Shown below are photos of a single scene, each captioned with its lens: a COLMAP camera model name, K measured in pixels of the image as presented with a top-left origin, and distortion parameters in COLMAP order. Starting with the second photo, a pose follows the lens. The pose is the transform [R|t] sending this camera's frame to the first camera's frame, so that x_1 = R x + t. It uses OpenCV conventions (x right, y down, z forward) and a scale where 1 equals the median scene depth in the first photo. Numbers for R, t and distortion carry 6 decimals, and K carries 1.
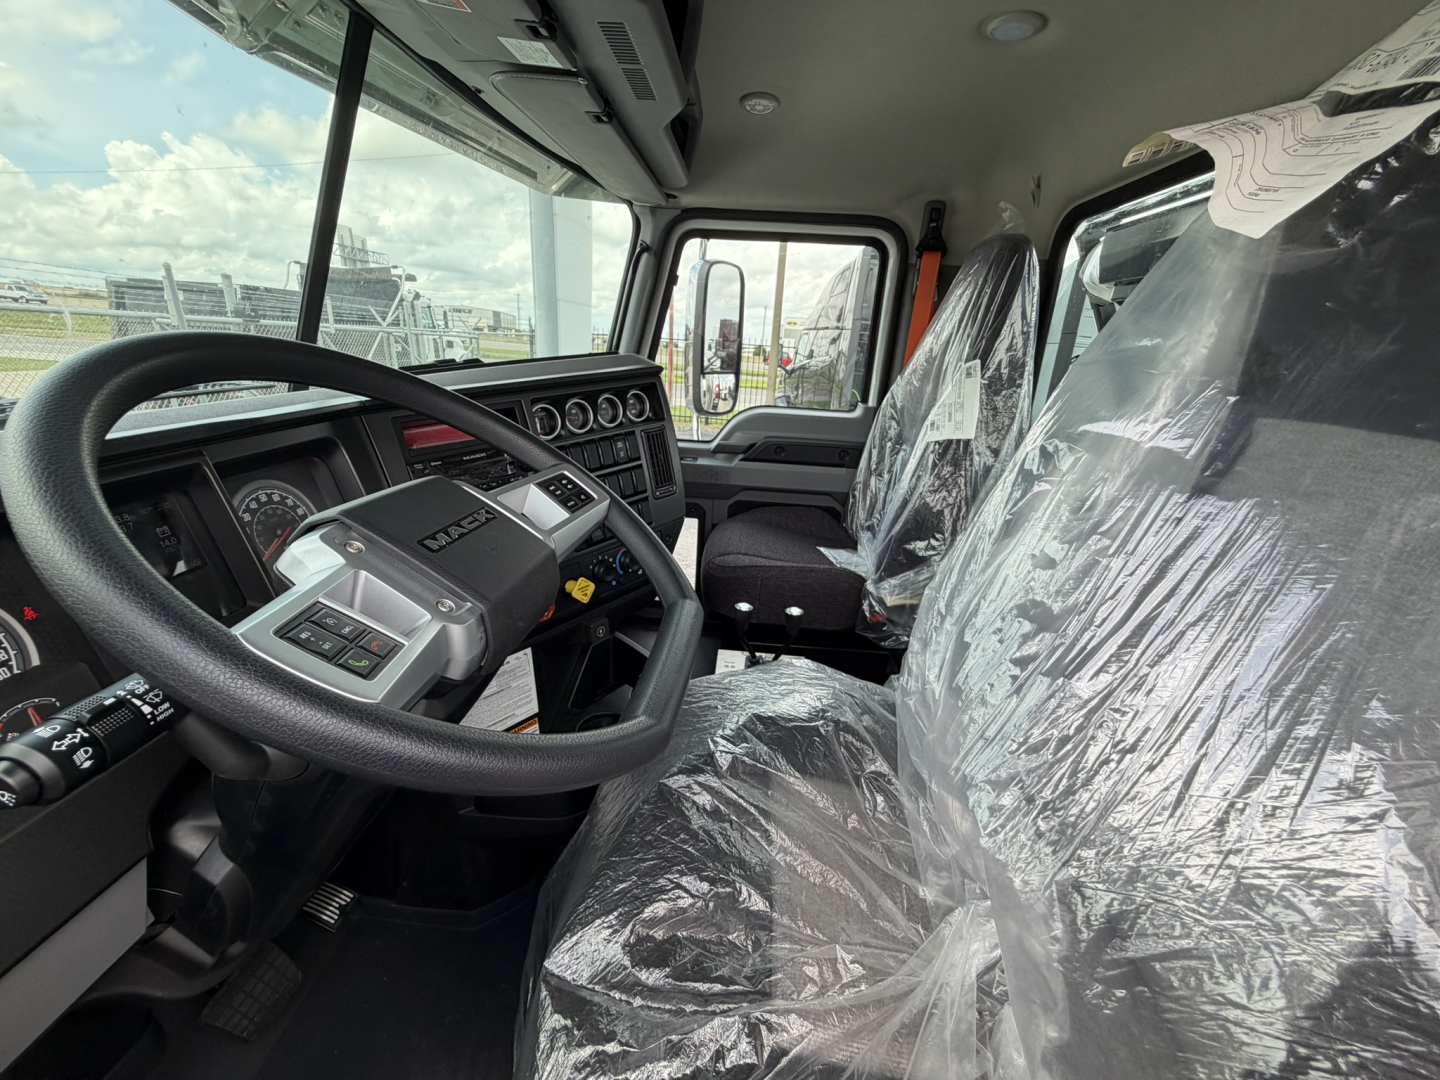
lens RADIAL K [[574.7, 0, 715.4], [0, 574.7, 538.4], [0, 0, 1]] dist [-0.000538, -0.000104]
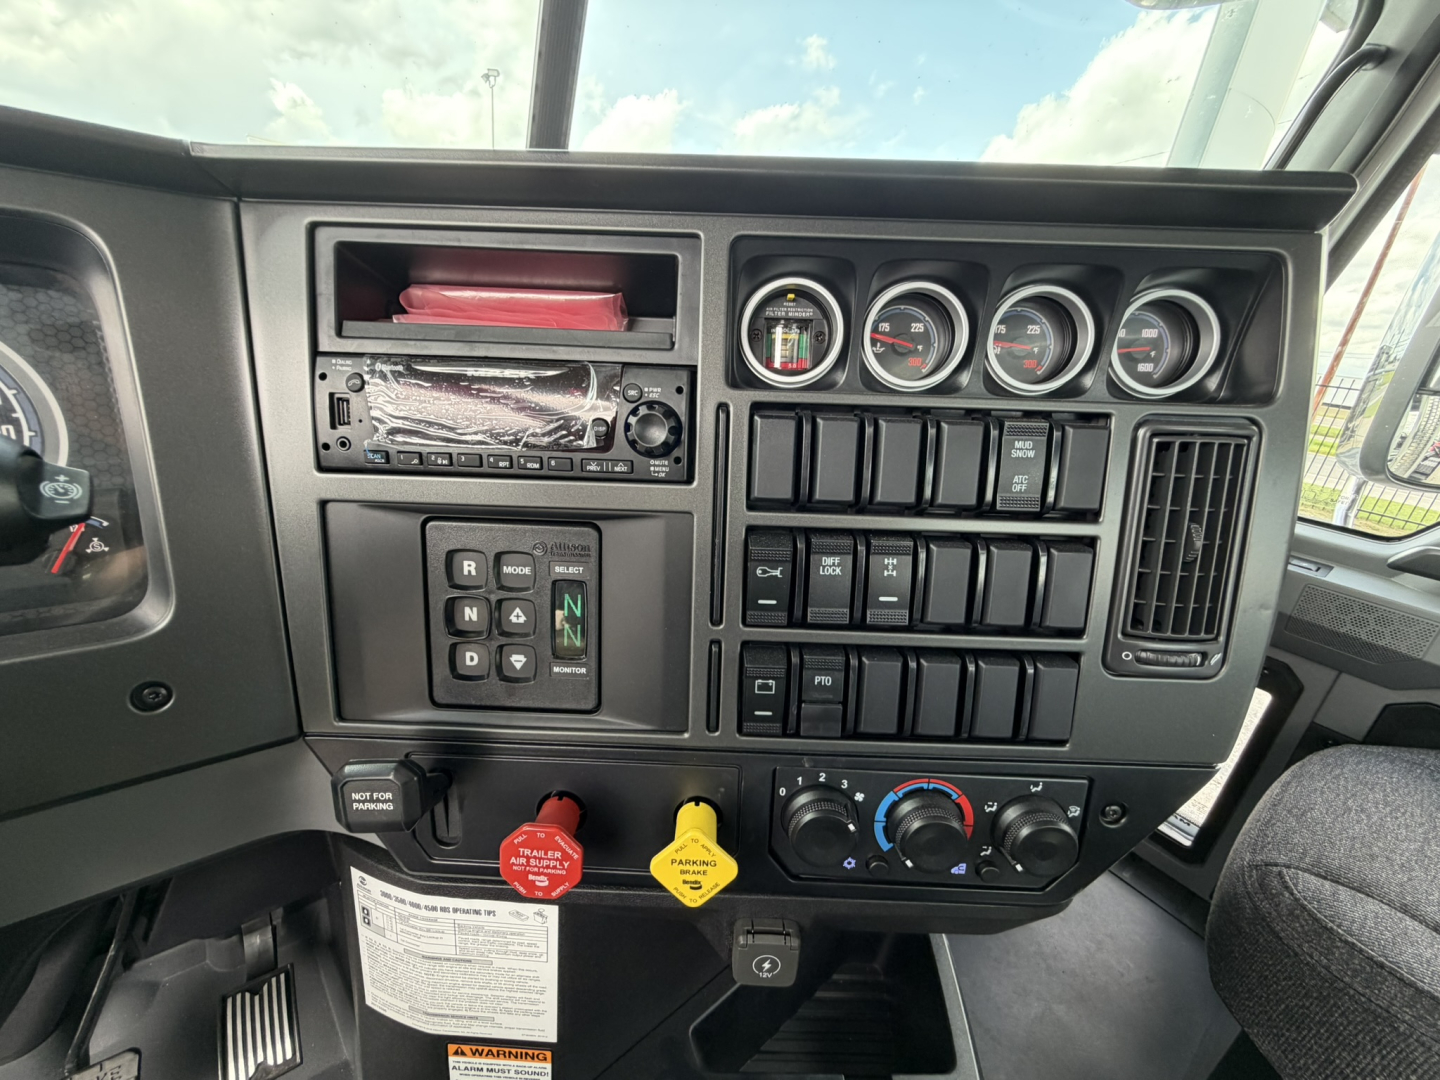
lens RADIAL K [[574.7, 0, 715.4], [0, 574.7, 538.4], [0, 0, 1]] dist [-0.000538, -0.000104]
pose [[0.638406, 0.292830, -0.711821, -0.045451], [-0.322372, 0.941506, 0.098195, -0.092404], [0.698938, 0.166782, 0.695463, 0.645600]]
